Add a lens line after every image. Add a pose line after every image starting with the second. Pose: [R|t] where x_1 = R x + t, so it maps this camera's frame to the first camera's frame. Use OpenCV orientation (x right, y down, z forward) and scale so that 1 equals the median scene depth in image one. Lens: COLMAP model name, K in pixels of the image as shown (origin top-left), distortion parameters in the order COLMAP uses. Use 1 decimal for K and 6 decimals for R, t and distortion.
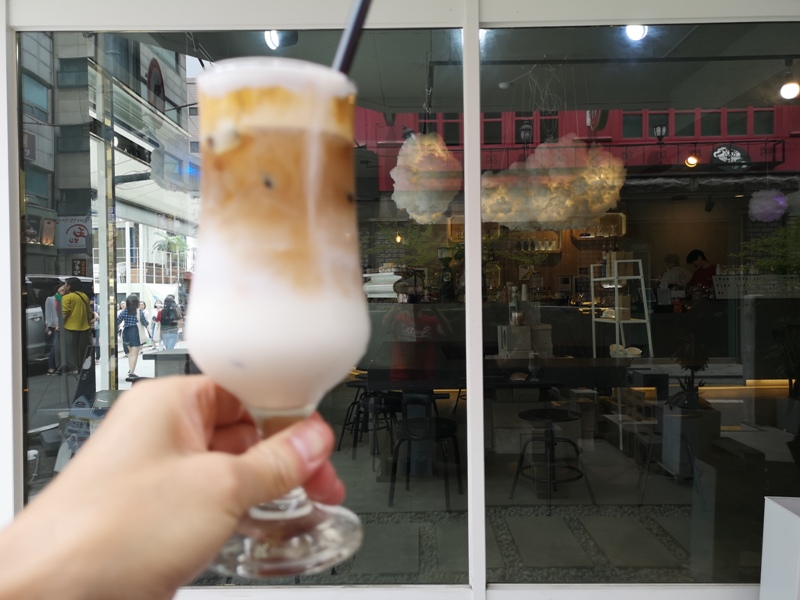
lens RADIAL K [[611.1, 0, 400.0], [0, 611.1, 300.0], [0, 0, 1]] dist [0.044833, -0.036615]
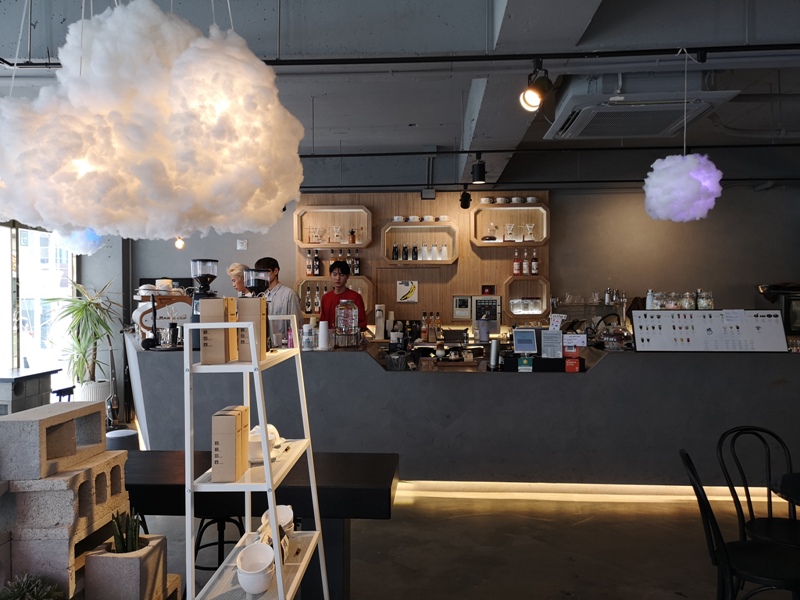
lens RADIAL K [[611.1, 0, 400.0], [0, 611.1, 300.0], [0, 0, 1]] dist [0.044833, -0.036615]
pose [[0.999086, 0.009130, -0.041756, 0.286050], [-0.008955, 0.999950, 0.004388, -0.047085], [0.041794, -0.004010, 0.999118, 0.367809]]
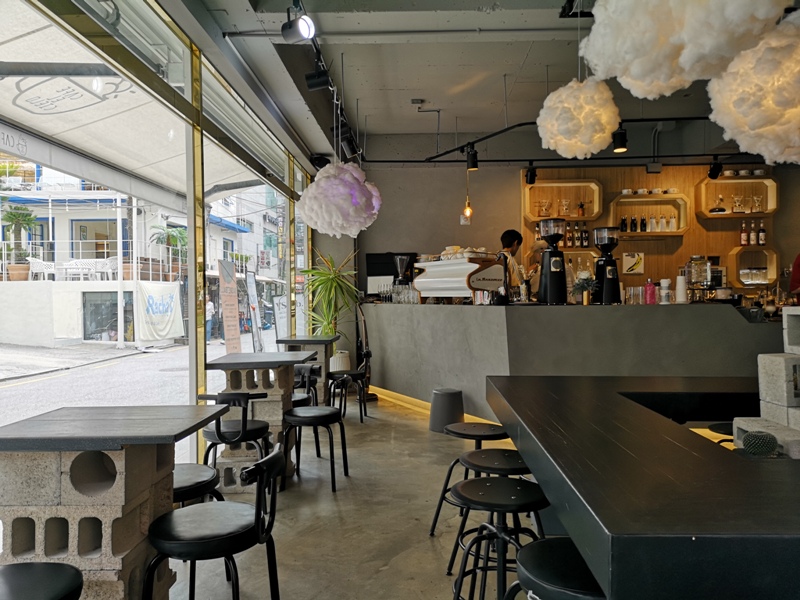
lens RADIAL K [[611.1, 0, 400.0], [0, 611.1, 300.0], [0, 0, 1]] dist [0.044833, -0.036615]
pose [[0.999838, 0.001230, -0.017979, -0.071550], [-0.001224, 0.999999, 0.000362, -0.000704], [0.017979, -0.000340, 0.999838, 0.334982]]
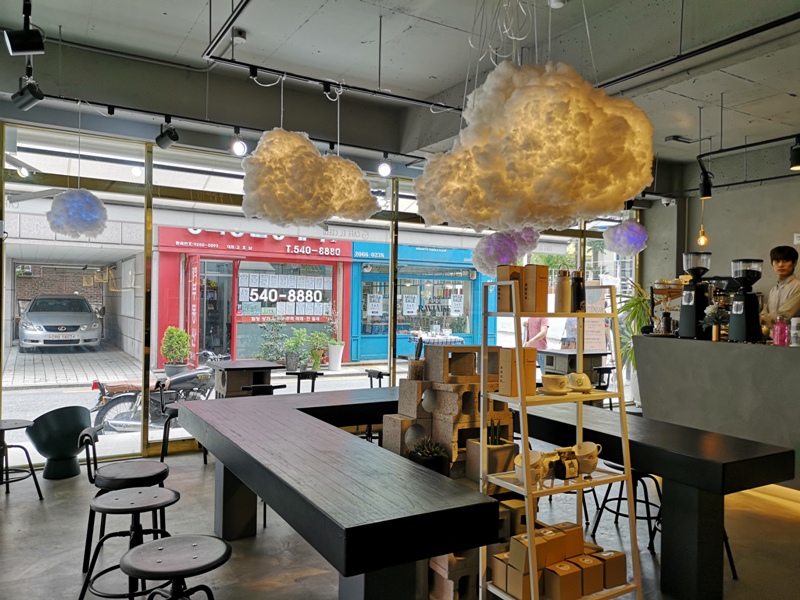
lens RADIAL K [[611.1, 0, 400.0], [0, 611.1, 300.0], [0, 0, 1]] dist [0.044833, -0.036615]
pose [[0.516879, 0.022338, -0.855767, 0.449133], [-0.031459, 0.999480, 0.007089, -0.029096], [0.855481, 0.023258, 0.517312, 0.379463]]
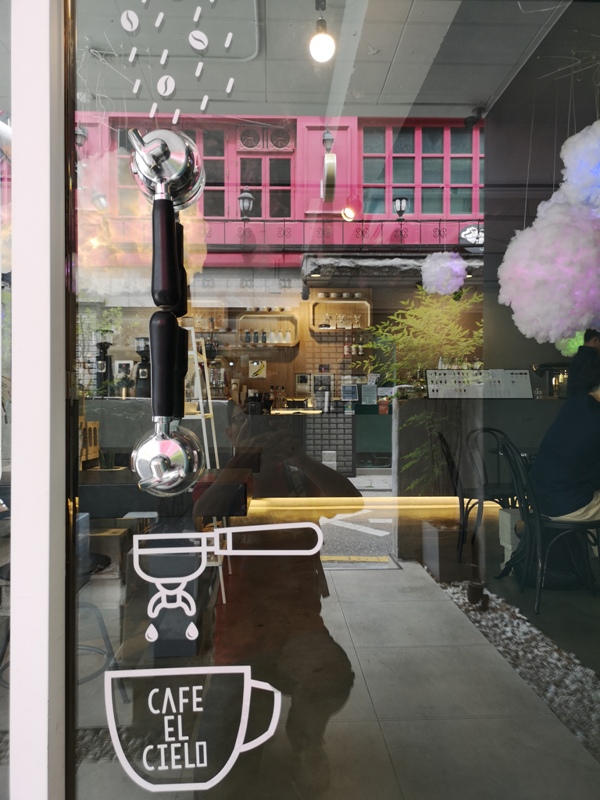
lens RADIAL K [[611.1, 0, 300.0], [0, 611.1, 400.0], [0, 0, 1]] dist [0.044833, -0.036615]
pose [[0.998302, 0.009969, 0.057392, 0.272480], [-0.009104, 0.999841, -0.015313, 0.014255], [-0.057535, 0.014764, 0.998234, 0.180216]]
